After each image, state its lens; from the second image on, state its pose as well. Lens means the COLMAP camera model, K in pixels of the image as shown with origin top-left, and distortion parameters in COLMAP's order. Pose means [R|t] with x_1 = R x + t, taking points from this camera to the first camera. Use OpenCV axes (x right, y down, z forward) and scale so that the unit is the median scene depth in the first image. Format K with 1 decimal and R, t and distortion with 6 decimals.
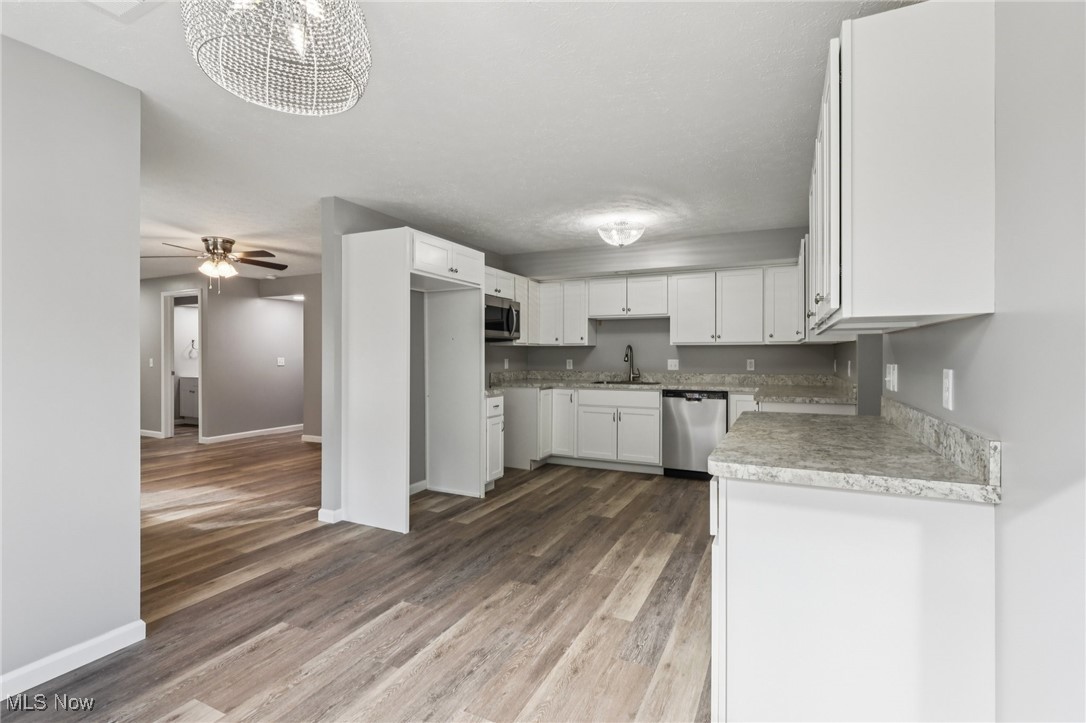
lens RADIAL K [[500.0, 0, 542.9], [0, 500.0, 358.2], [0, 0, 1]] dist [-0.004170, -0.000075]
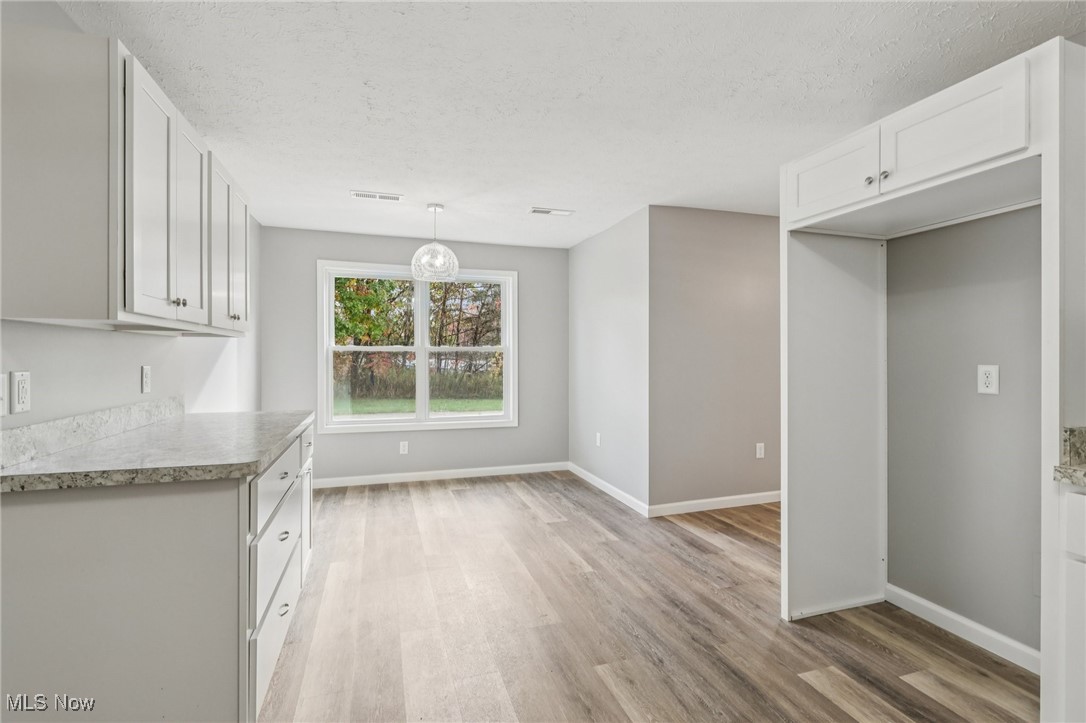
lens RADIAL K [[500.0, 0, 535.7], [0, 500.0, 358.0], [0, 0, 1]] dist [-0.004170, -0.000075]
pose [[-0.728489, 0.002256, -0.685054, 0.514576], [-0.002915, 0.999975, 0.006392, -0.007195], [0.685052, 0.006653, -0.728464, 1.491785]]
